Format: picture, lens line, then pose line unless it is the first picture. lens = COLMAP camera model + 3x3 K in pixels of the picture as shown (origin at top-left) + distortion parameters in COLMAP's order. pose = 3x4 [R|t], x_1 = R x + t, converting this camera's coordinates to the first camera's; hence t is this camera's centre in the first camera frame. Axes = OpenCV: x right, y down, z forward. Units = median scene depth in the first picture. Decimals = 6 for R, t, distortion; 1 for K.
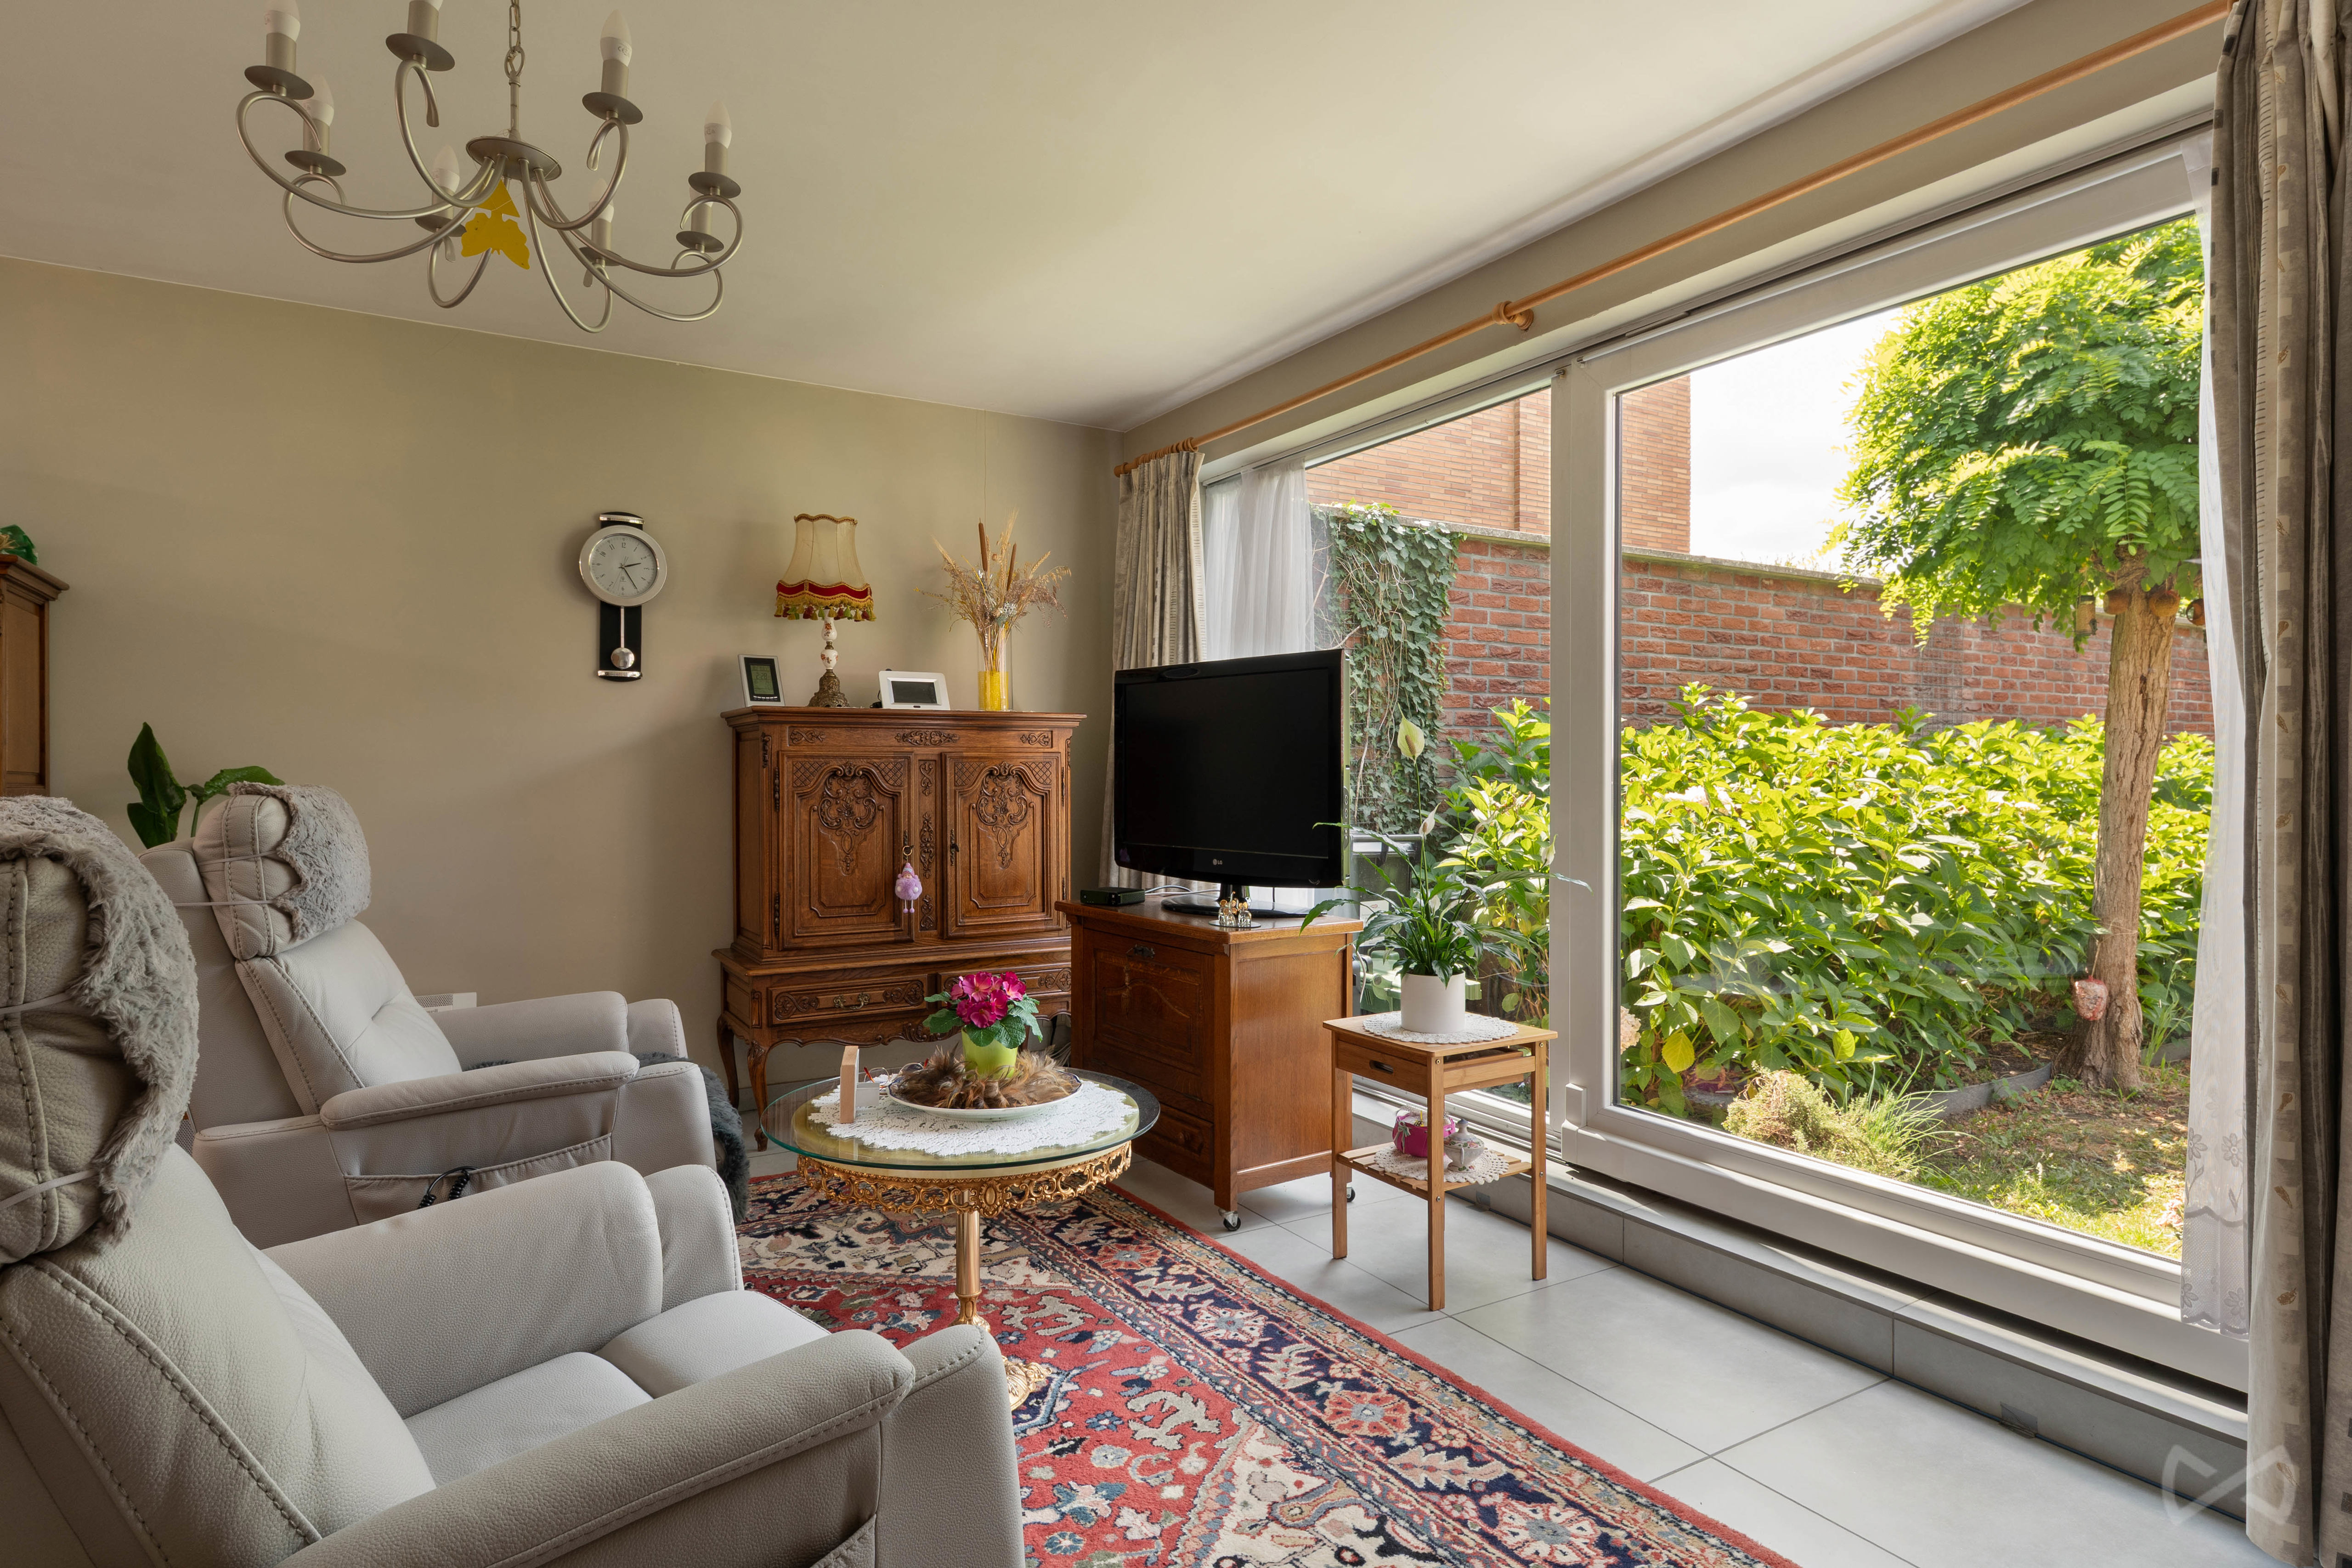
lens RADIAL K [[1260.2, 0, 1176.5], [0, 1260.2, 776.2], [0, 0, 1]] dist [0.006137, 0.000279]
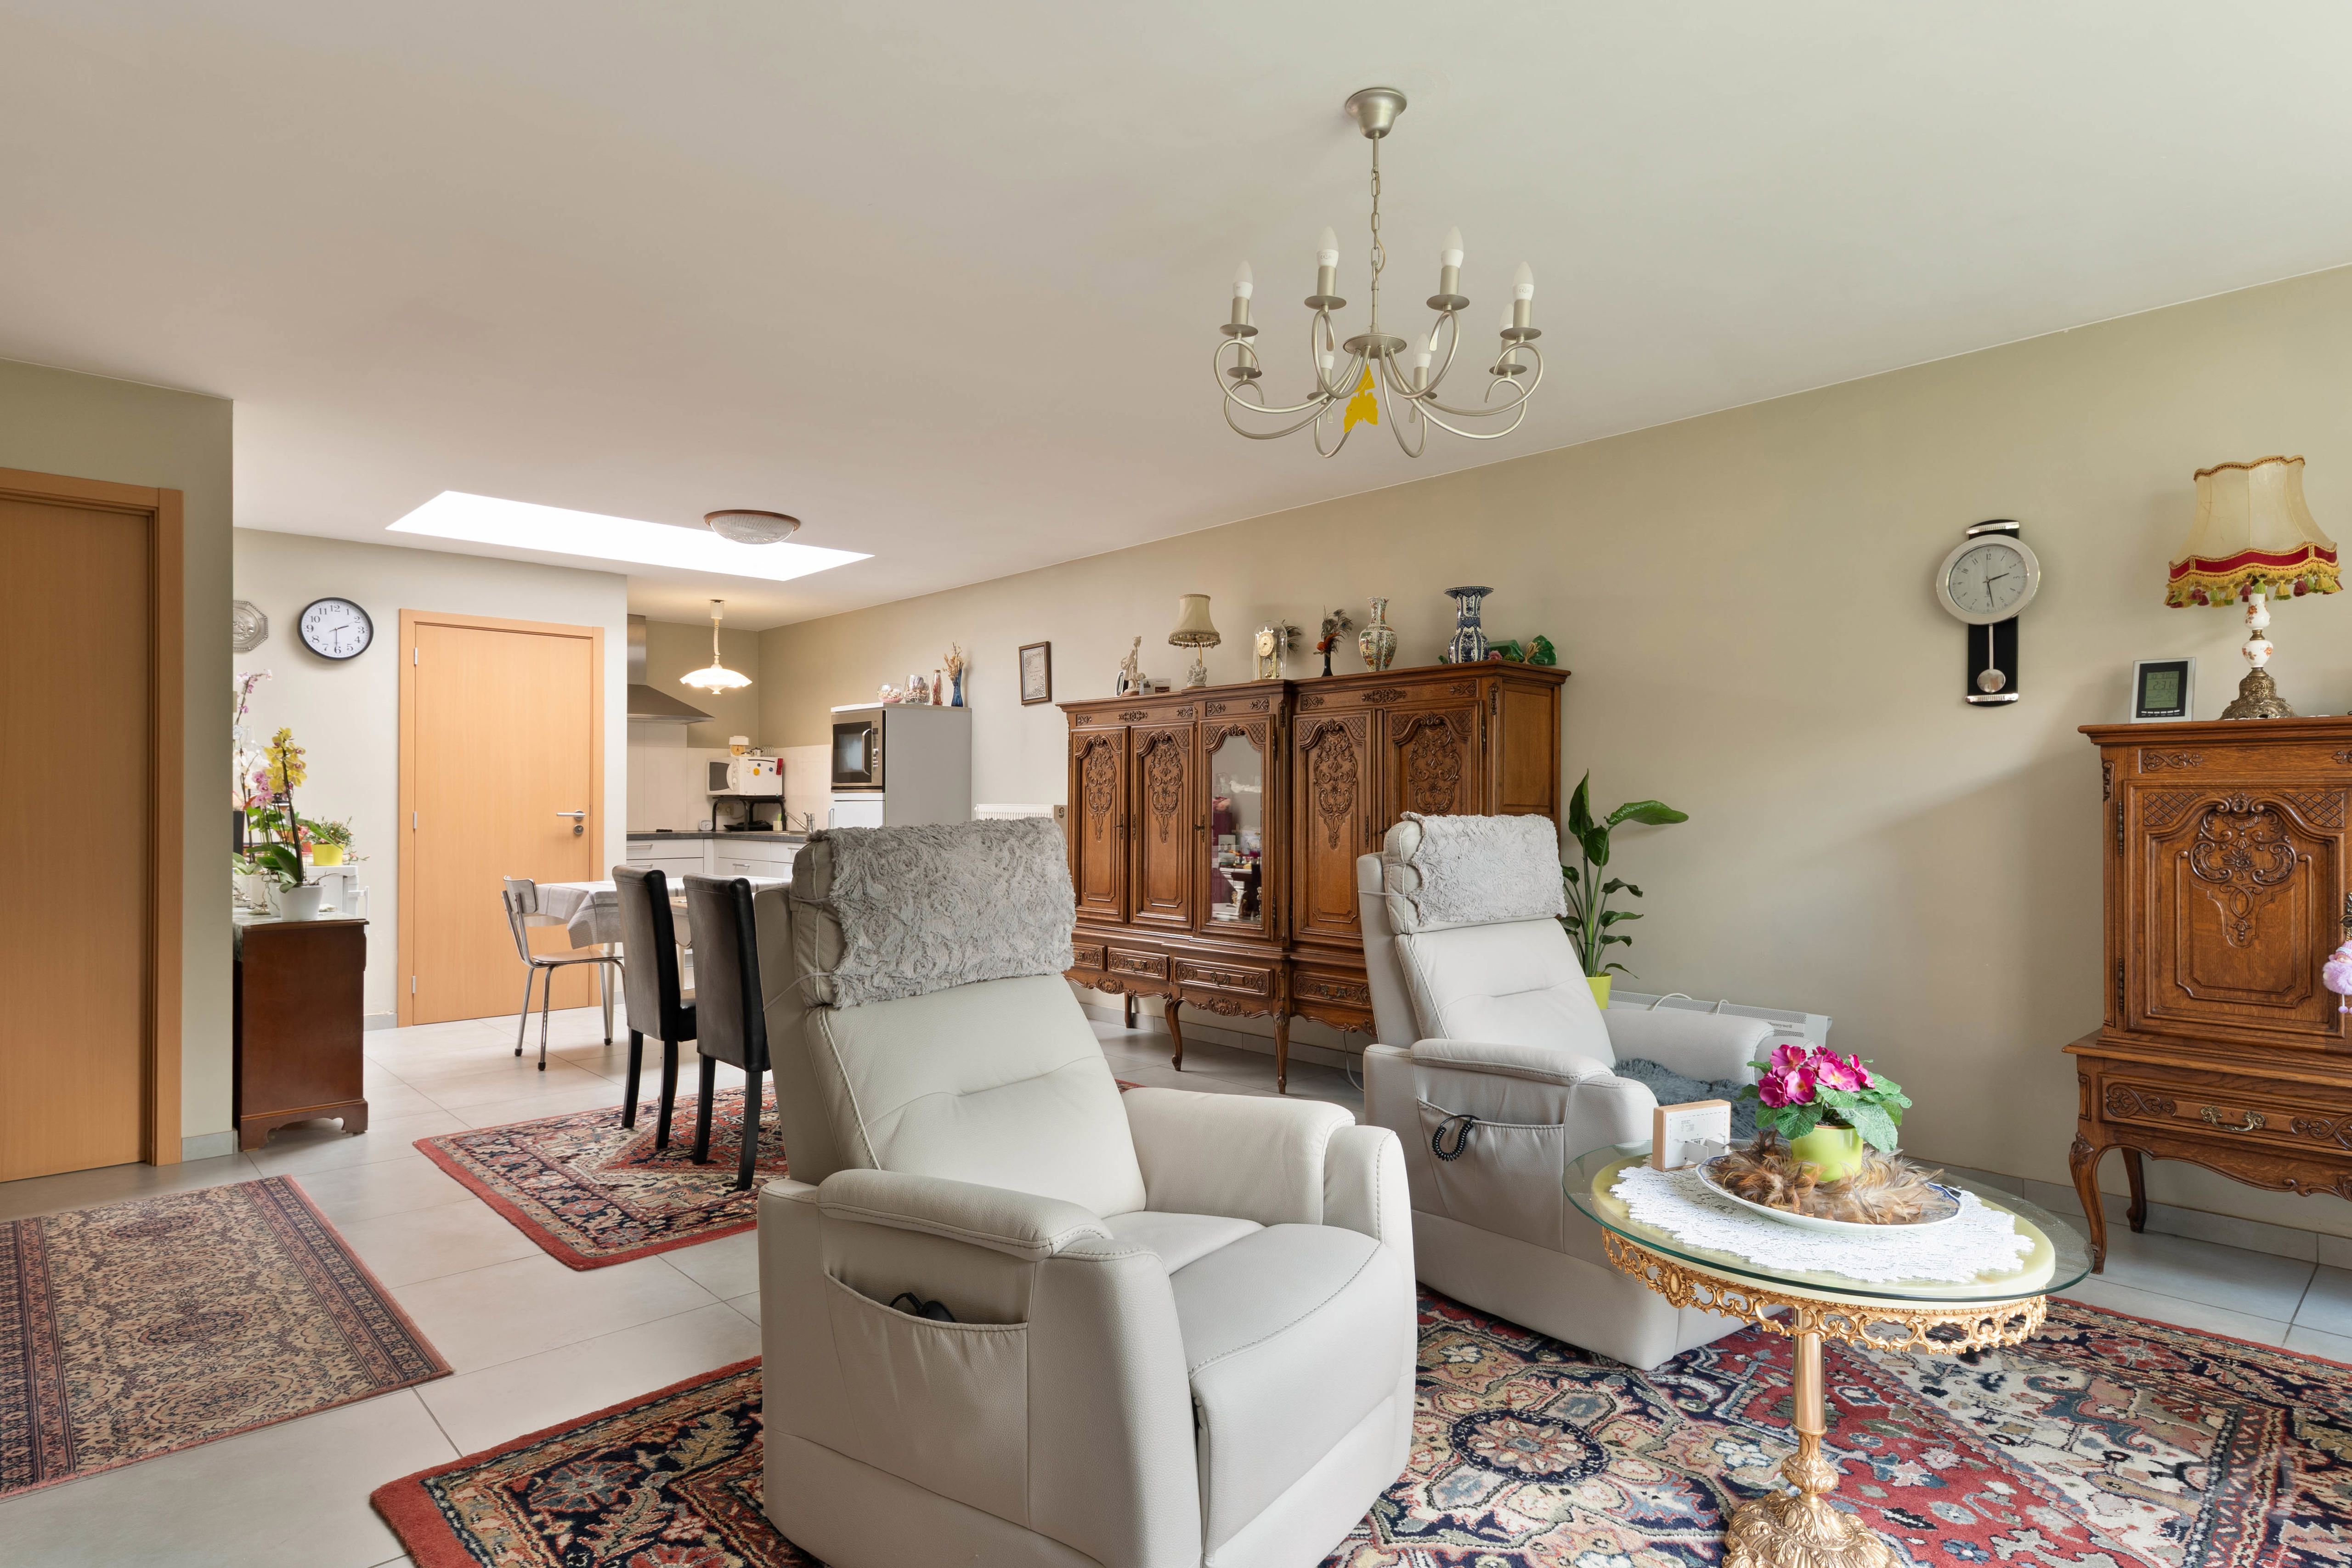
lens RADIAL K [[1260.2, 0, 1169.2], [0, 1260.2, 791.0], [0, 0, 1]] dist [0.006137, 0.000279]
pose [[0.203098, -0.008433, -0.979122, 0.343737], [-0.004592, 0.999944, -0.009565, -0.002723], [0.979148, 0.006439, 0.203048, 0.243907]]
